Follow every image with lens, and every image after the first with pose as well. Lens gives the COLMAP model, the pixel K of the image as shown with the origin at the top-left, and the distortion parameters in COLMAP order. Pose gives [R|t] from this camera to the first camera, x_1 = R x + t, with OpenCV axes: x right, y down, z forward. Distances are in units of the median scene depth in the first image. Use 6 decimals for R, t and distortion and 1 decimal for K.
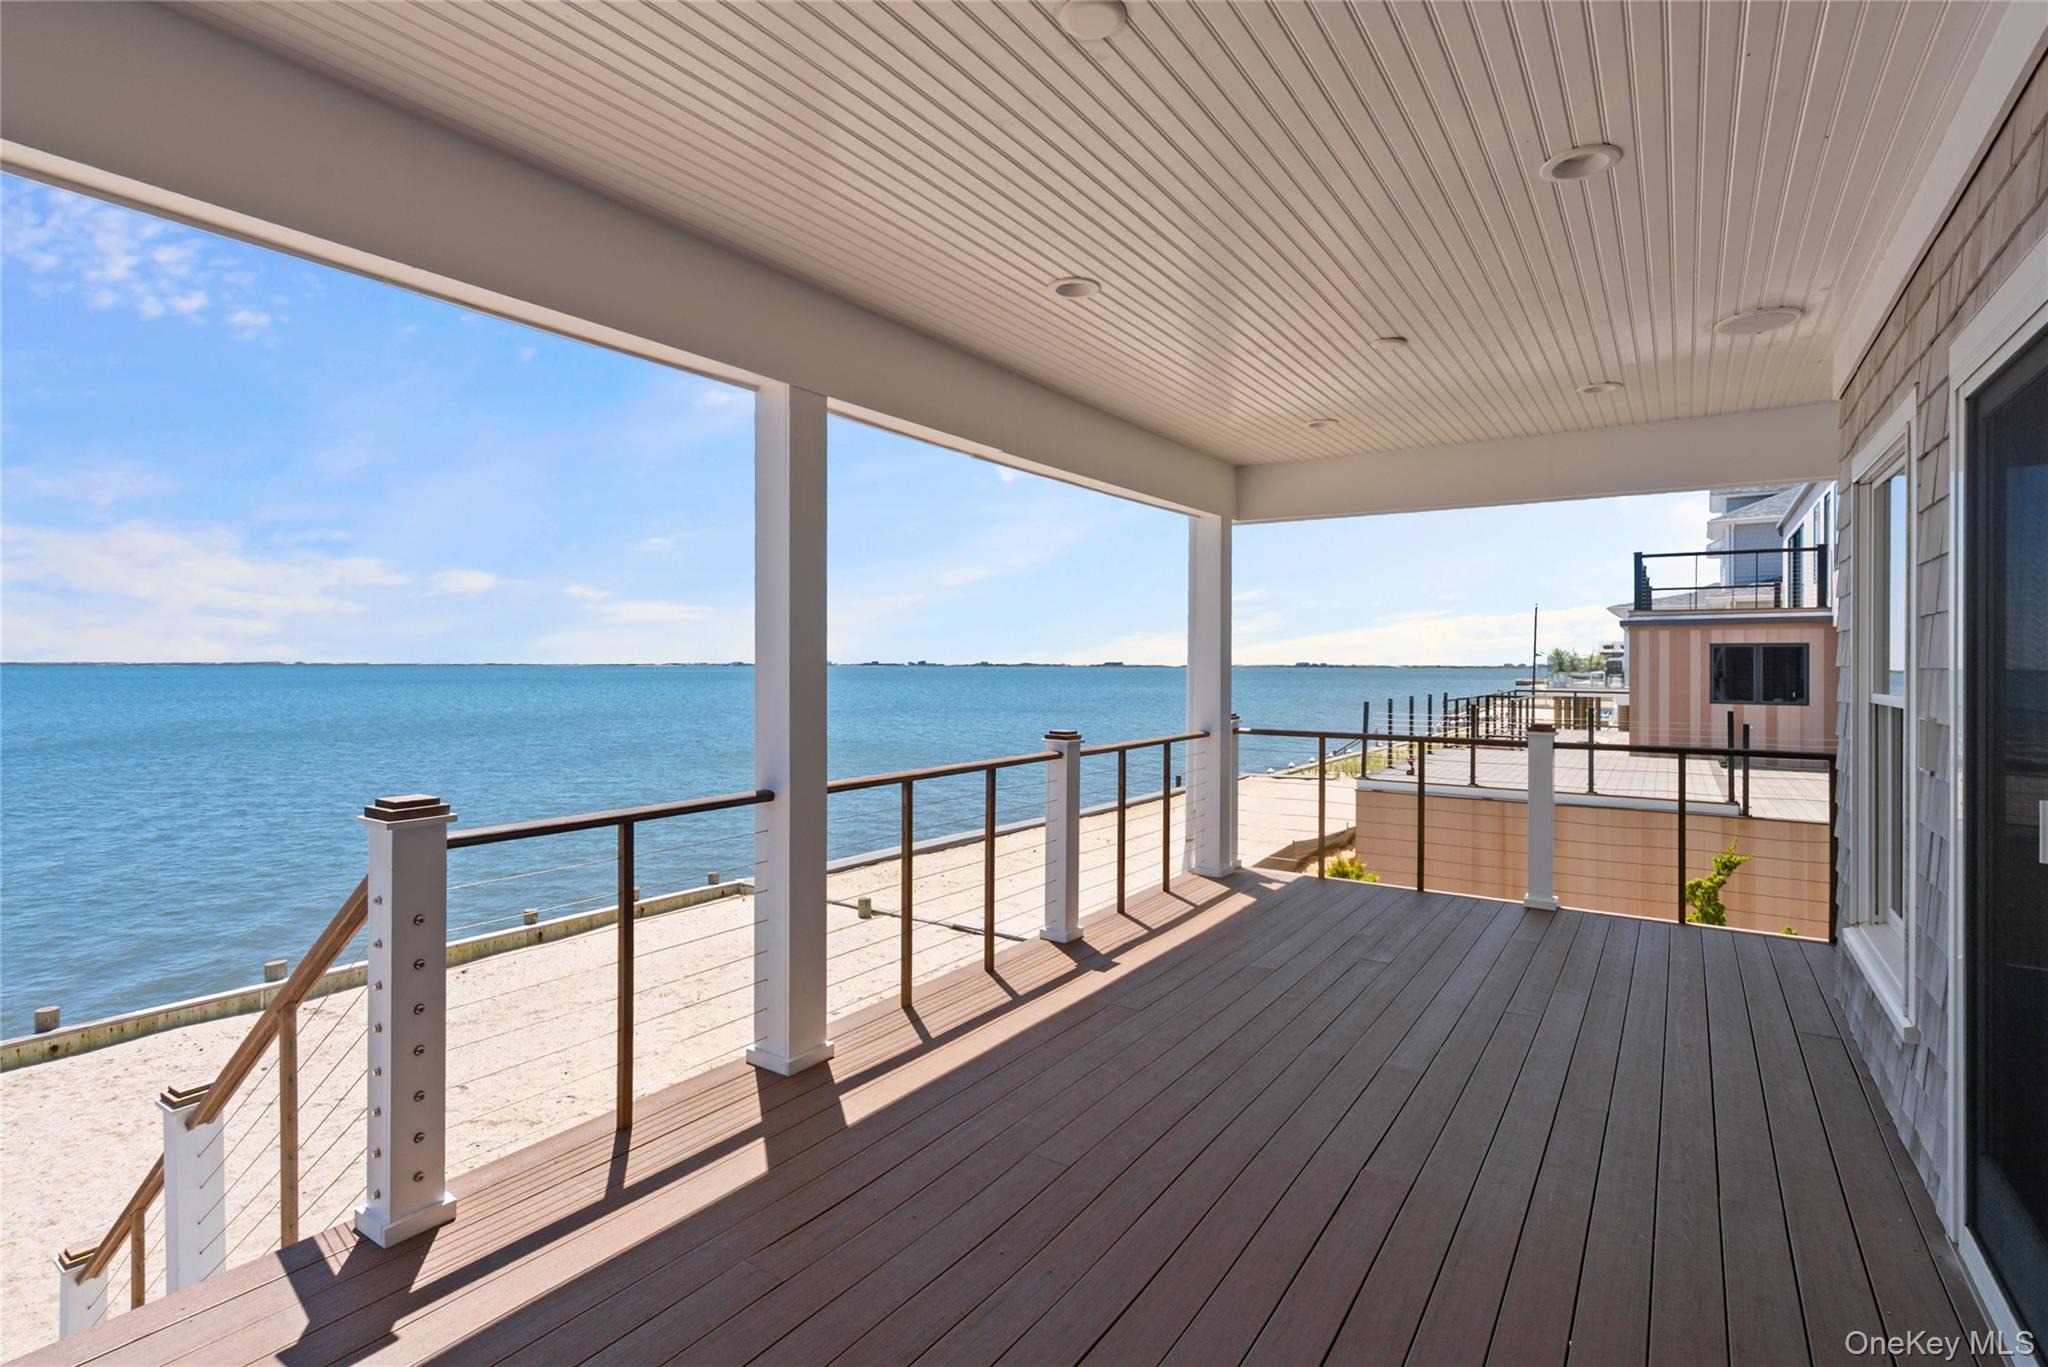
lens RADIAL K [[956.5, 0, 1024.0], [0, 956.5, 683.5], [0, 0, 1]] dist [-0.001556, -0.000384]
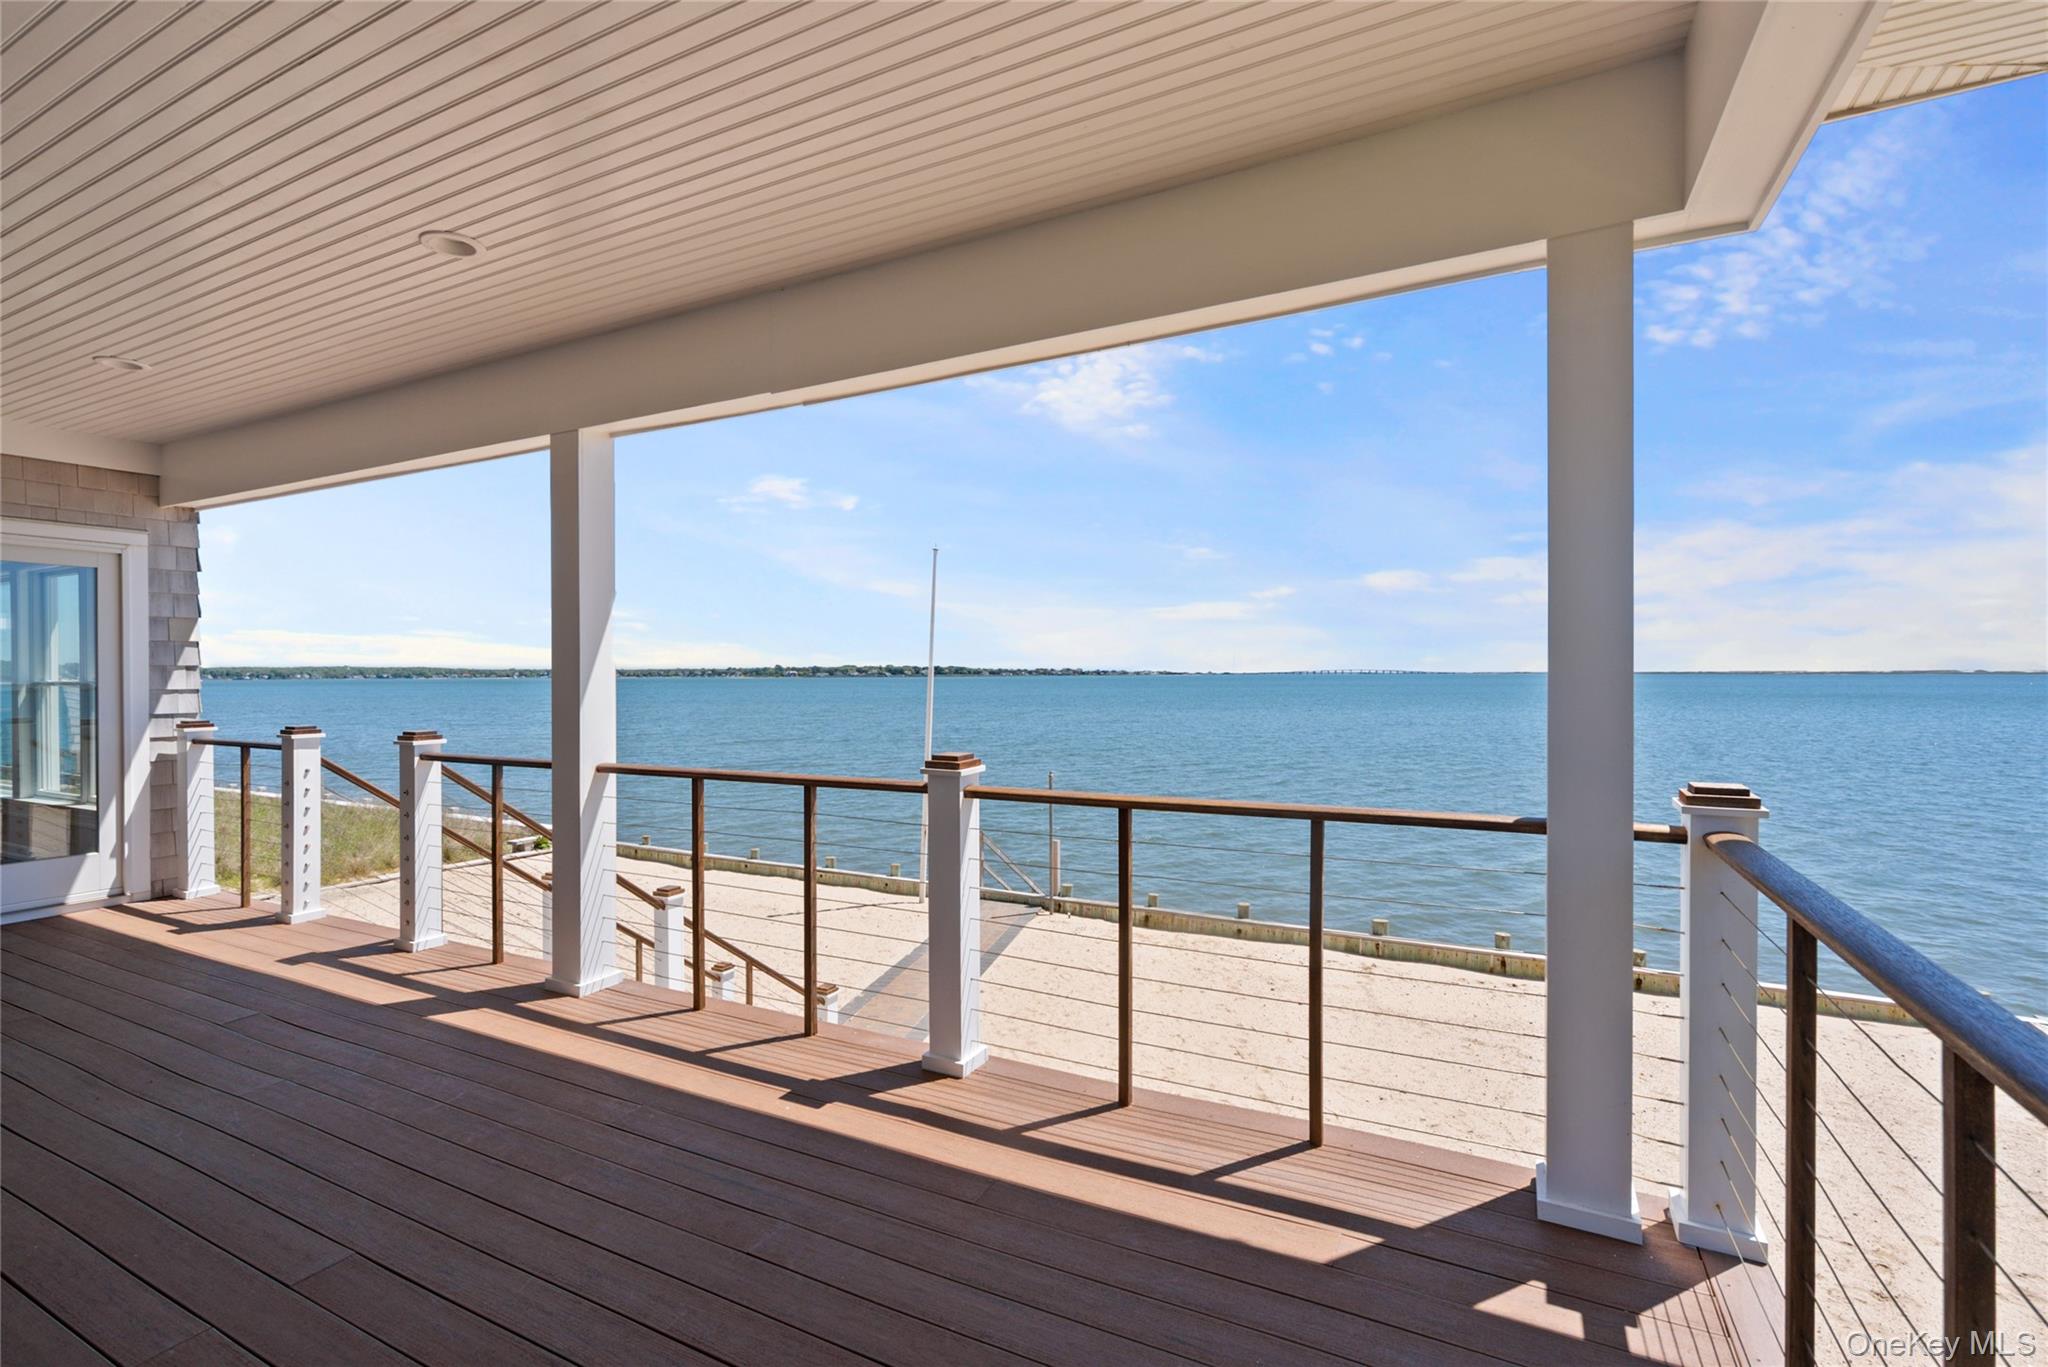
lens RADIAL K [[924.6, 0, 1021.5], [0, 924.6, 699.3], [0, 0, 1]] dist [-0.004727, -0.000487]
pose [[0.132073, 0.046821, -0.990134, 0.750151], [-0.000544, 0.998887, 0.047162, -0.023535], [0.991240, -0.005690, 0.131951, 1.061693]]
